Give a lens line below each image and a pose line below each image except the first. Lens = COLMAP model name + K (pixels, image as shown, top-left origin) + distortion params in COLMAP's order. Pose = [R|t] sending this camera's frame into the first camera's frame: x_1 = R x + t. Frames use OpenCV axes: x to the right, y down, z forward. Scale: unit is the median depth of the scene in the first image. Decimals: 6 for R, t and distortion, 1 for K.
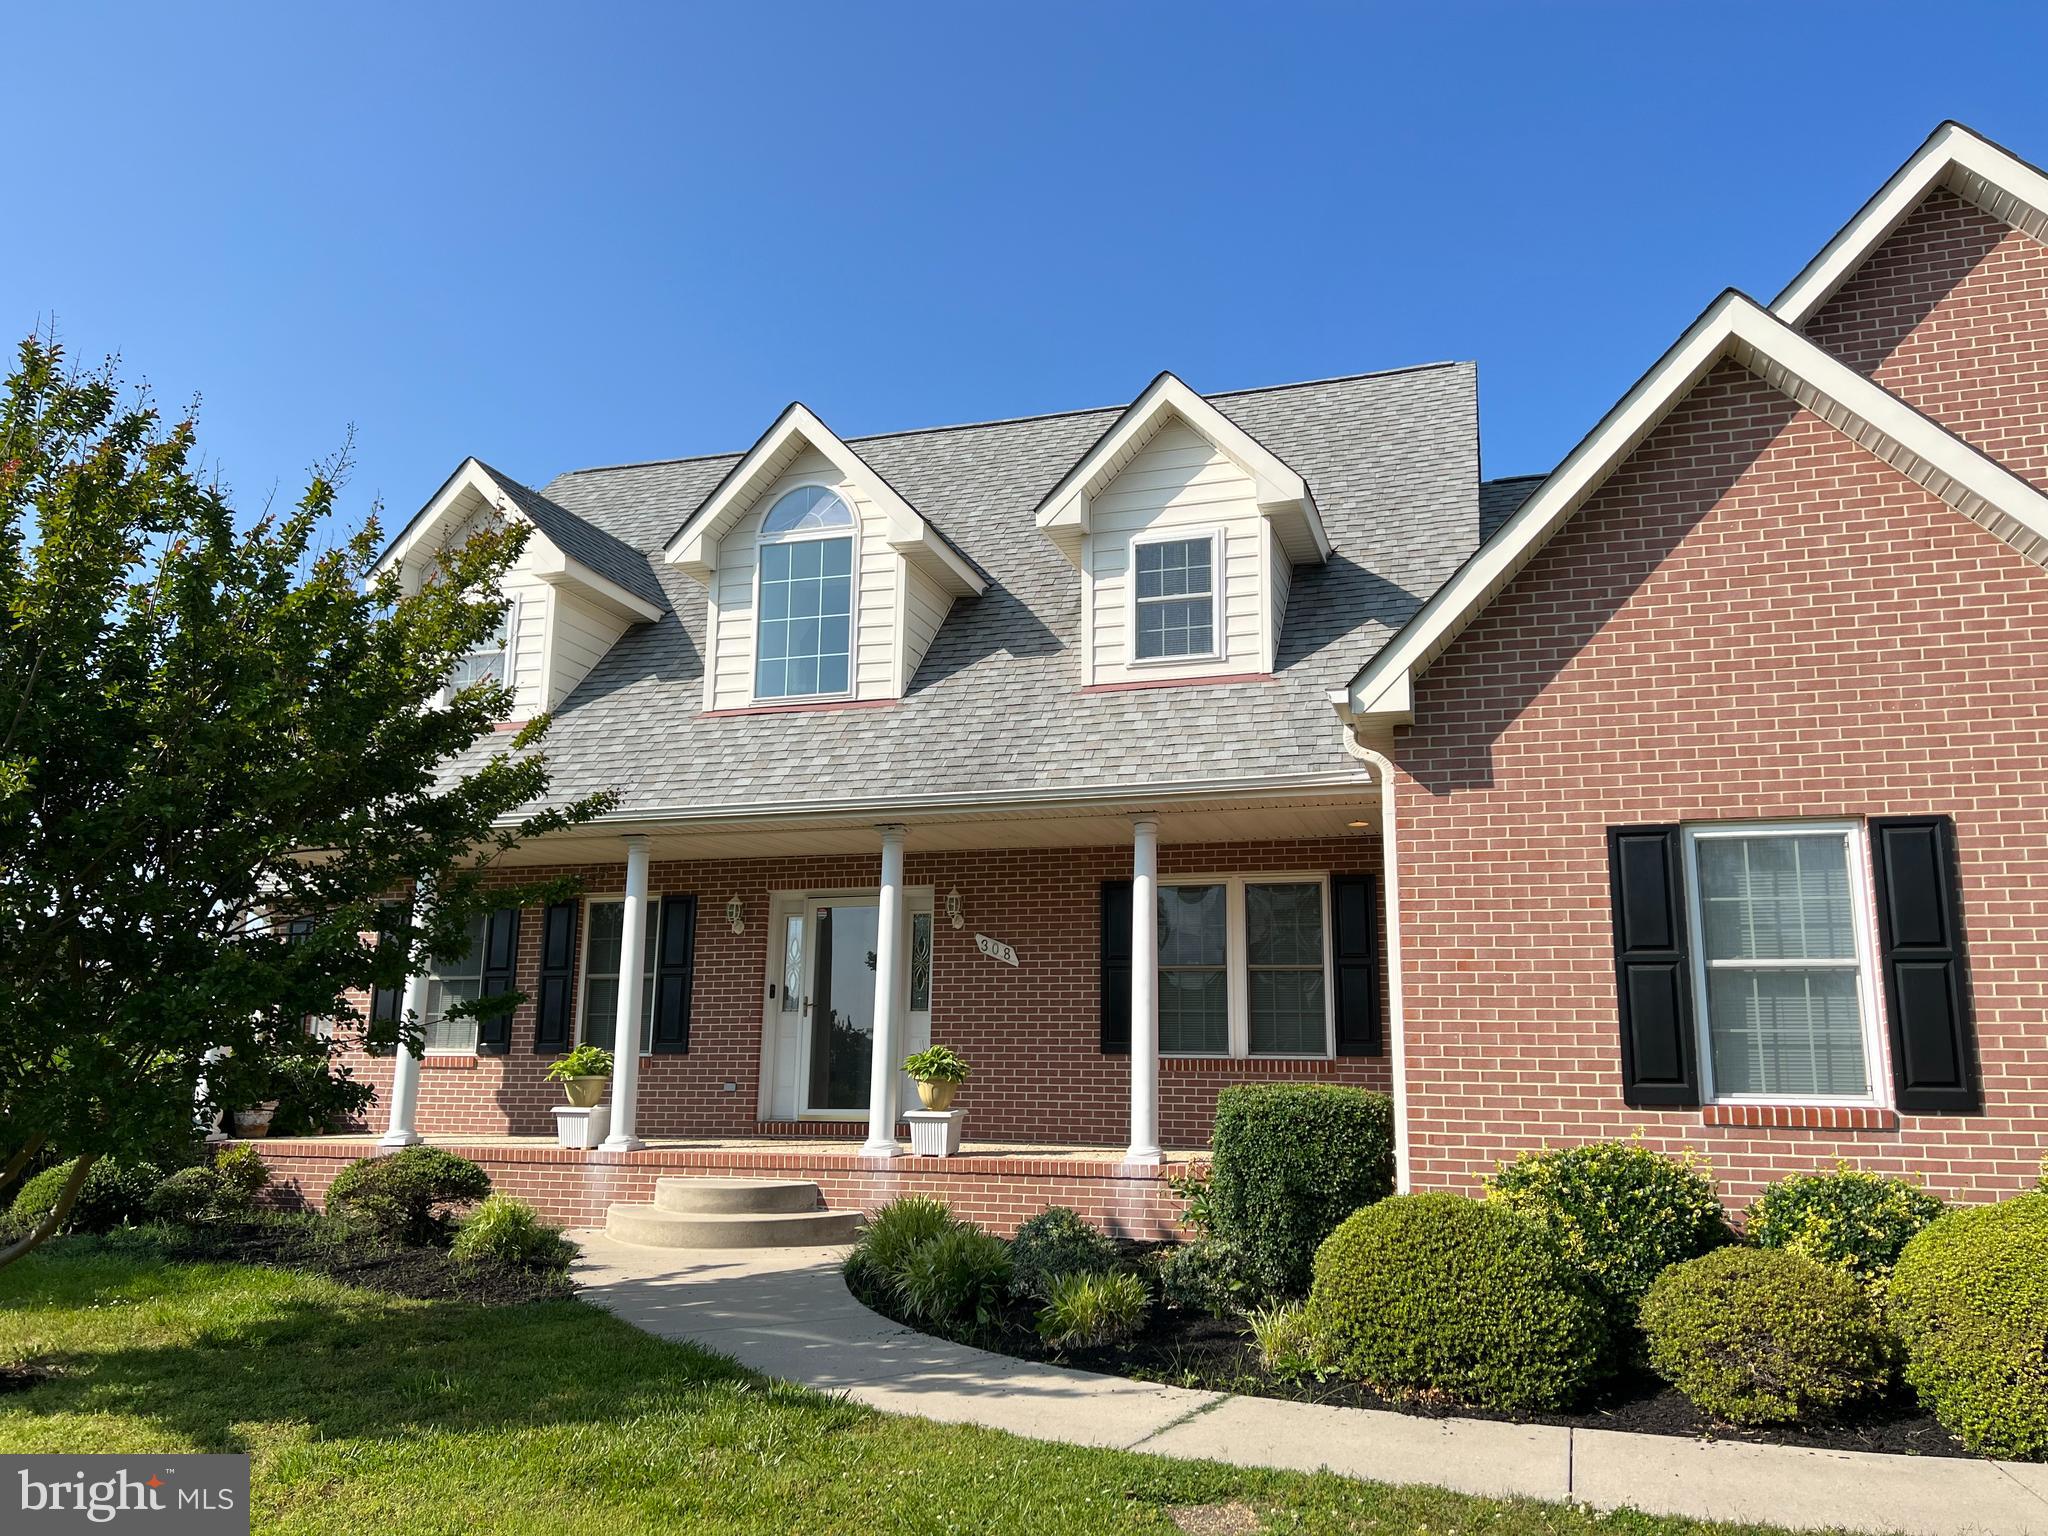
lens RADIAL K [[1545.7, 0, 1024.0], [0, 1545.7, 768.0], [0, 0, 1]] dist [0.079946, -0.095427]
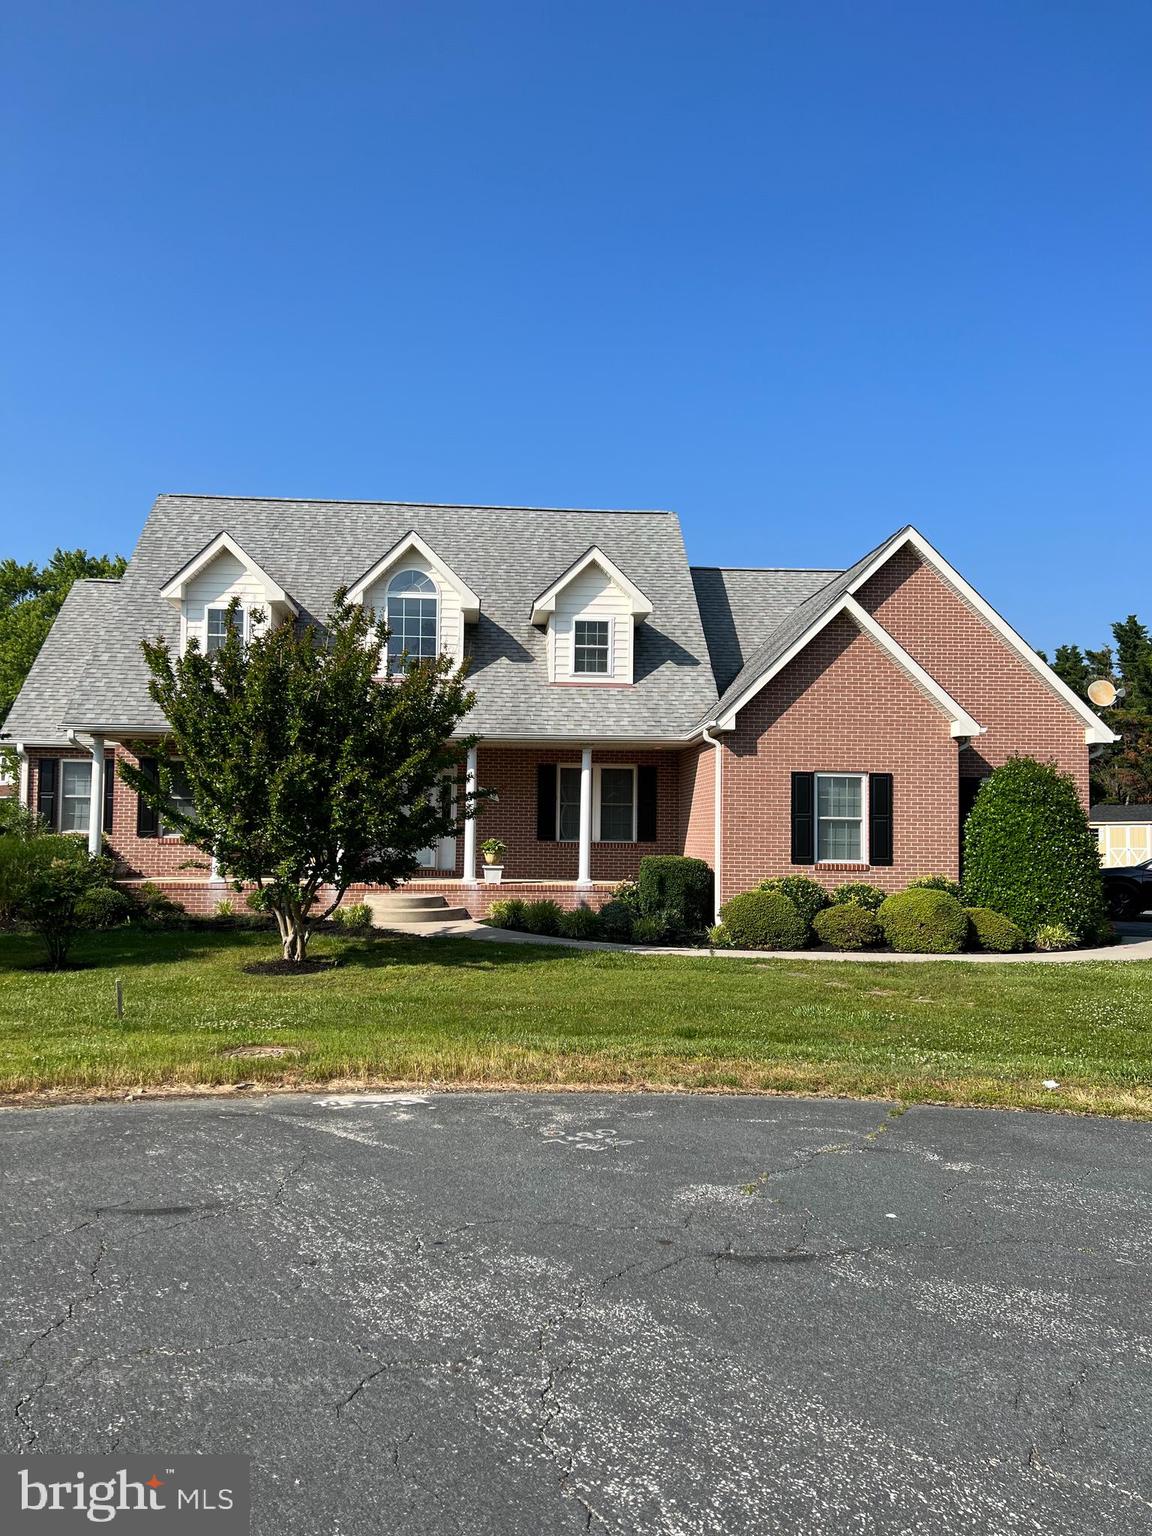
lens RADIAL K [[1159.3, 0, 542.3], [0, 1159.3, 771.6], [0, 0, 1]] dist [0.079946, -0.095427]
pose [[0.935066, 0.022699, 0.353747, -0.620799], [-0.073763, 0.988562, 0.131544, -0.158963], [-0.346715, -0.149096, 0.926045, -0.642639]]
